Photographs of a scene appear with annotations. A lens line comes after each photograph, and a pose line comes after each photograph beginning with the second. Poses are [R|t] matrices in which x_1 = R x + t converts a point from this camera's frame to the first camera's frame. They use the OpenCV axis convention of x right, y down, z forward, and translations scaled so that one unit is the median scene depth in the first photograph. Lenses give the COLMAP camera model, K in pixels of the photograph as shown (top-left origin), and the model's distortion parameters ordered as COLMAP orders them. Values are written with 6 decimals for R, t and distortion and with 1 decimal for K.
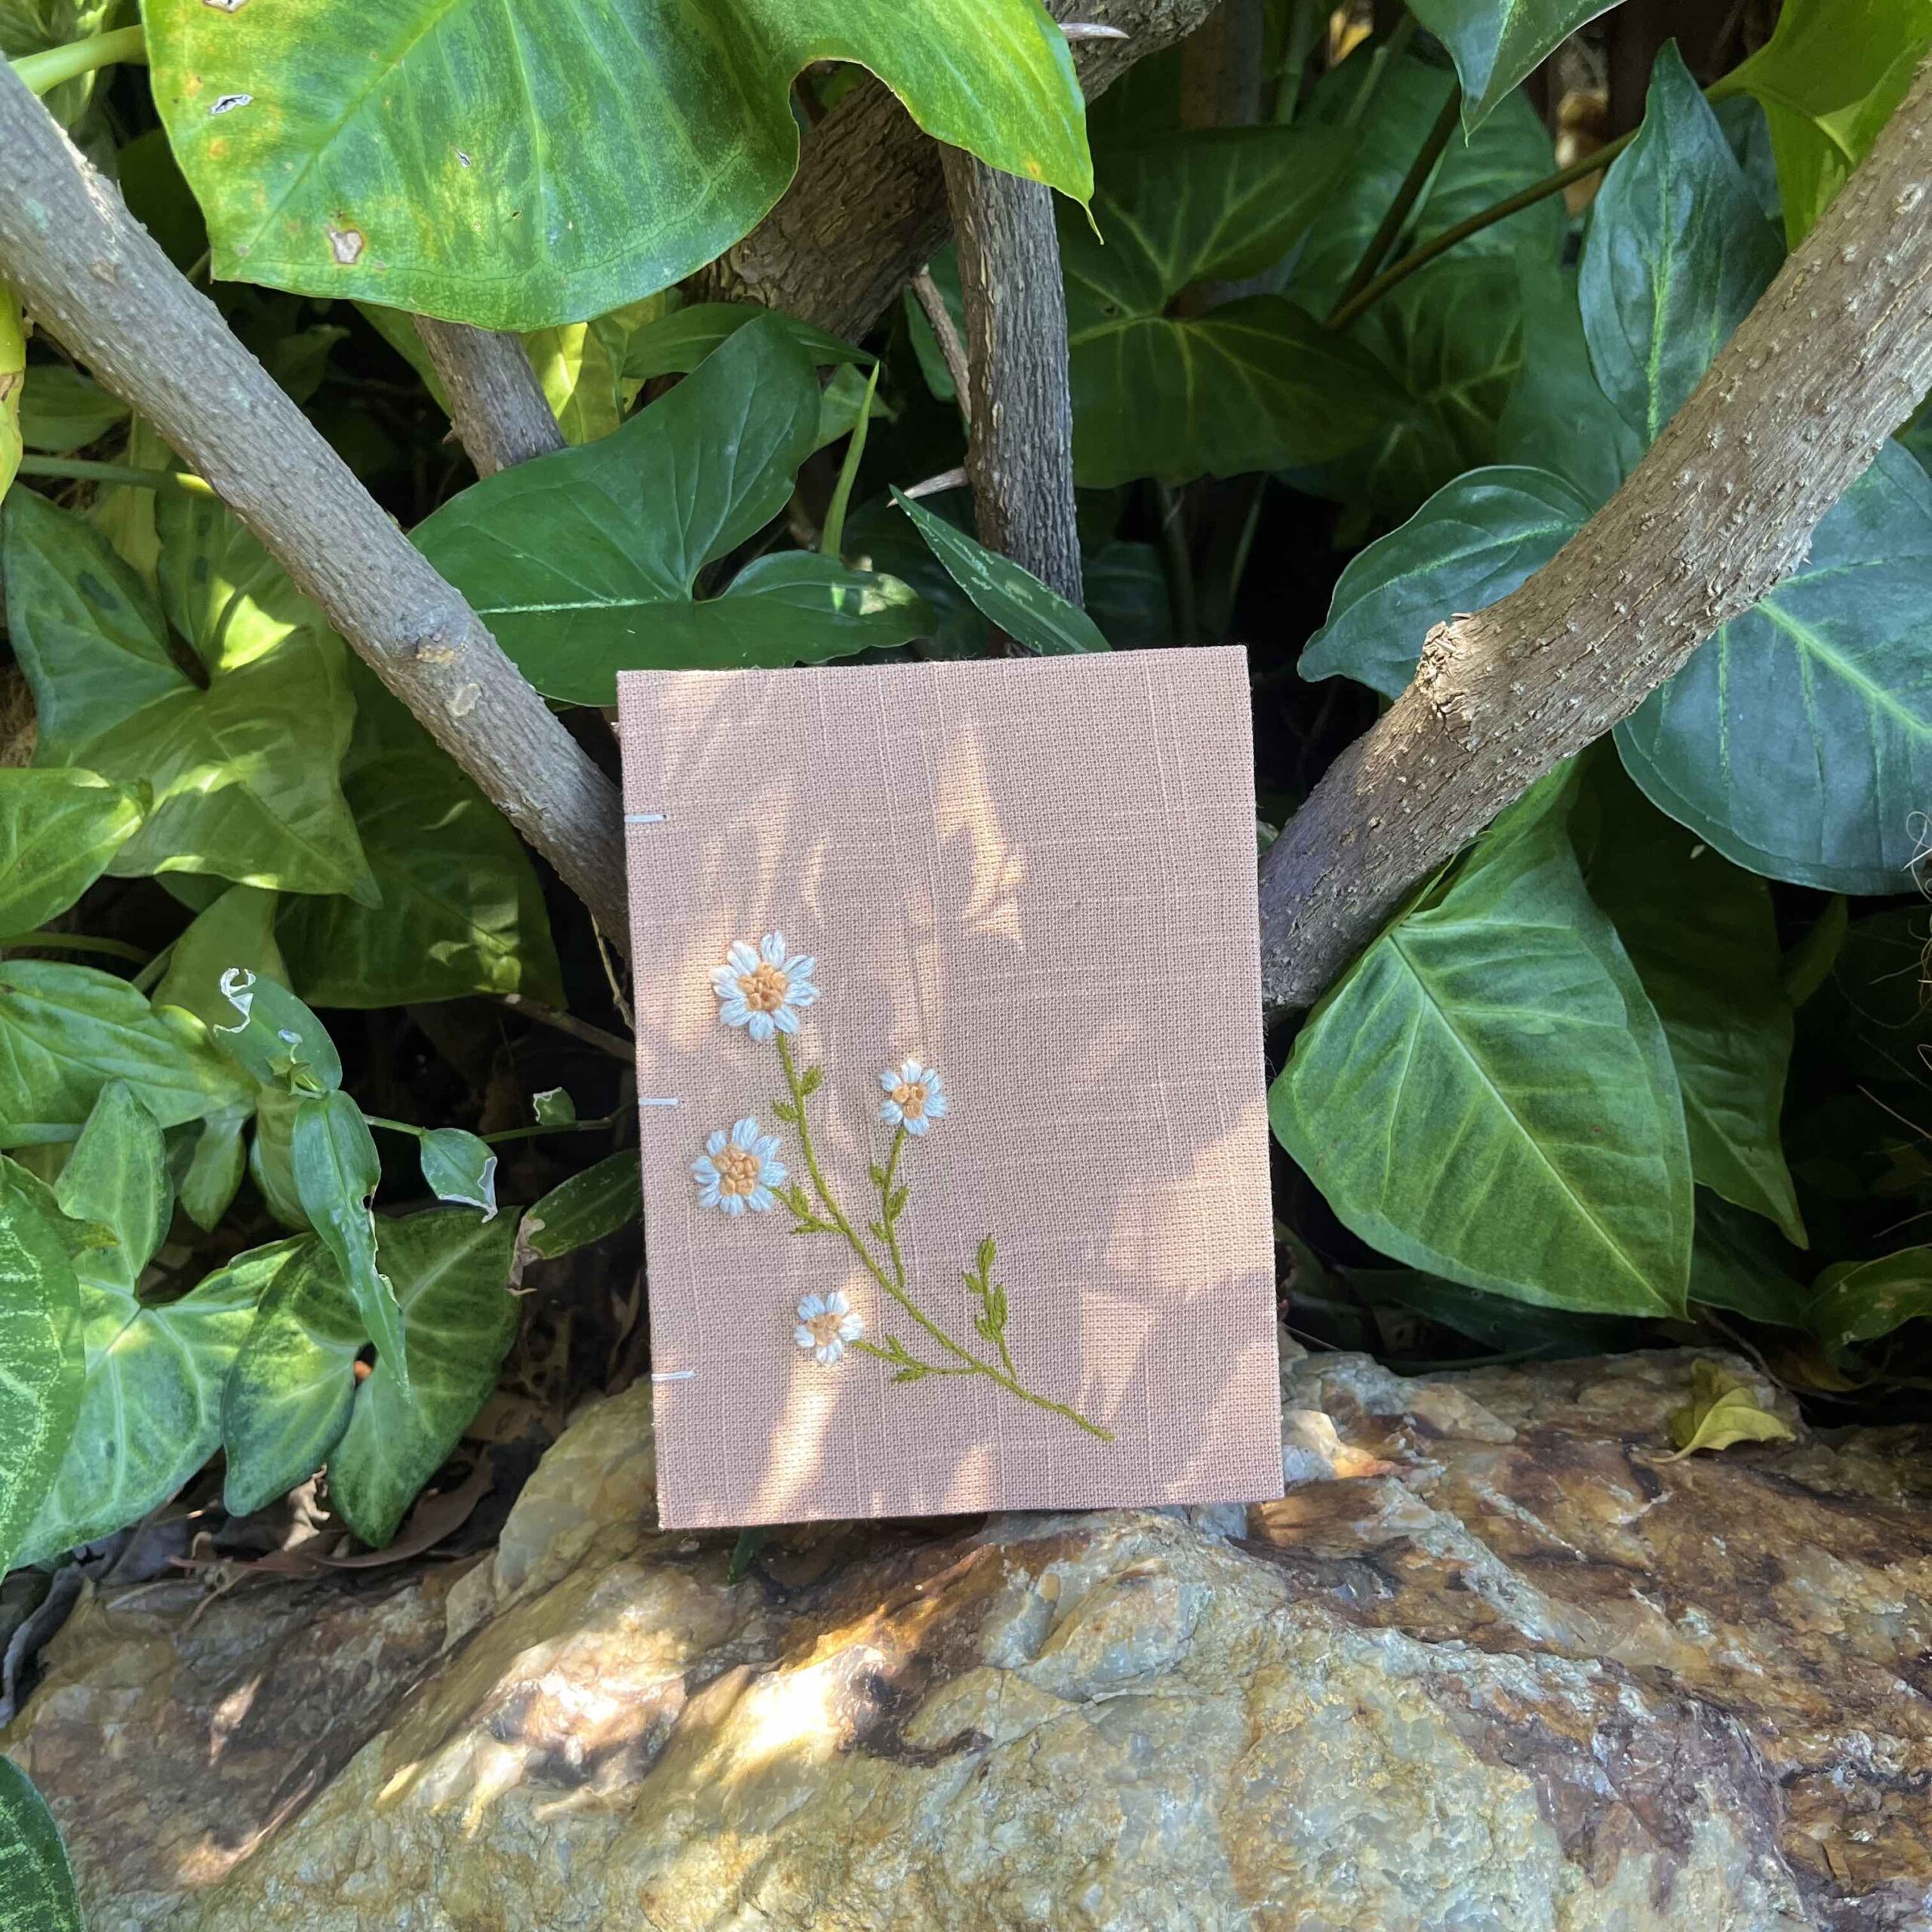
lens RADIAL K [[1386.0, 0, 963.9], [0, 1386.0, 937.9], [0, 0, 1]] dist [0.007695, -0.016497]
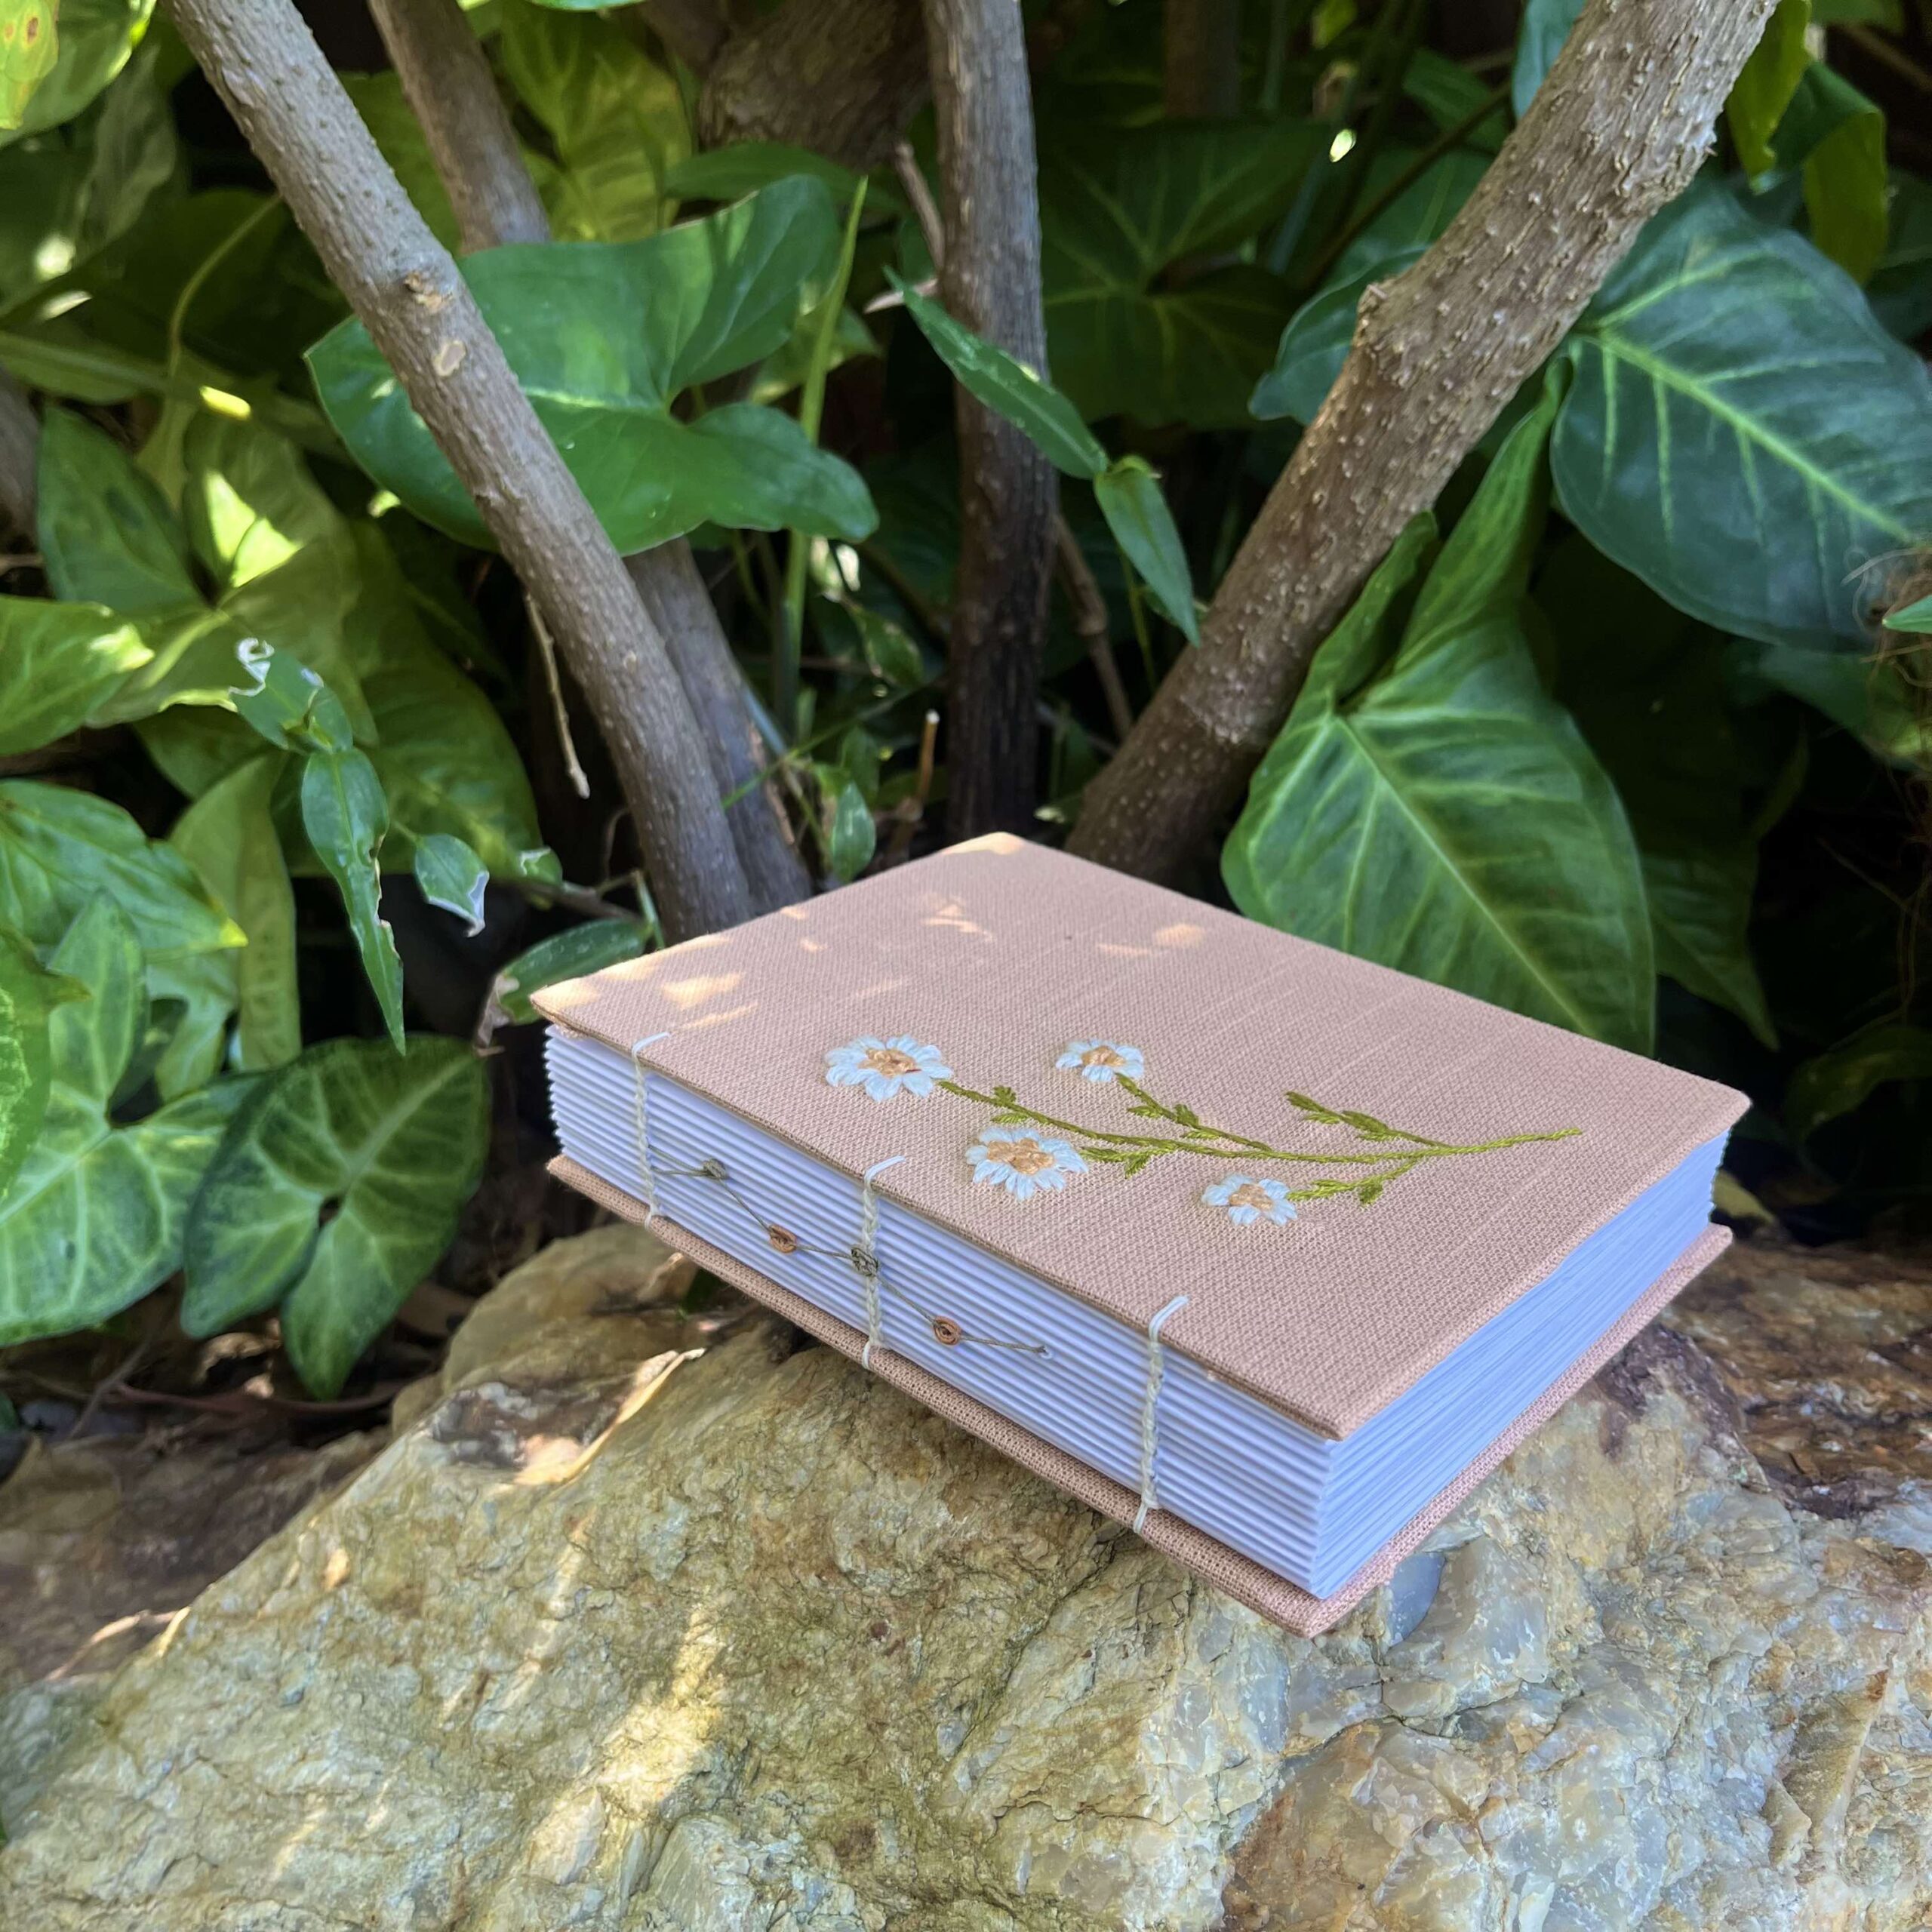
lens RADIAL K [[1379.8, 0, 938.7], [0, 1379.8, 950.0], [0, 0, 1]] dist [-0.001272, -0.000982]
pose [[0.999676, 0.015288, -0.020366, 0.037711], [-0.017193, 0.995141, -0.096951, 0.334884], [0.018785, 0.097269, 0.995081, 0.002295]]
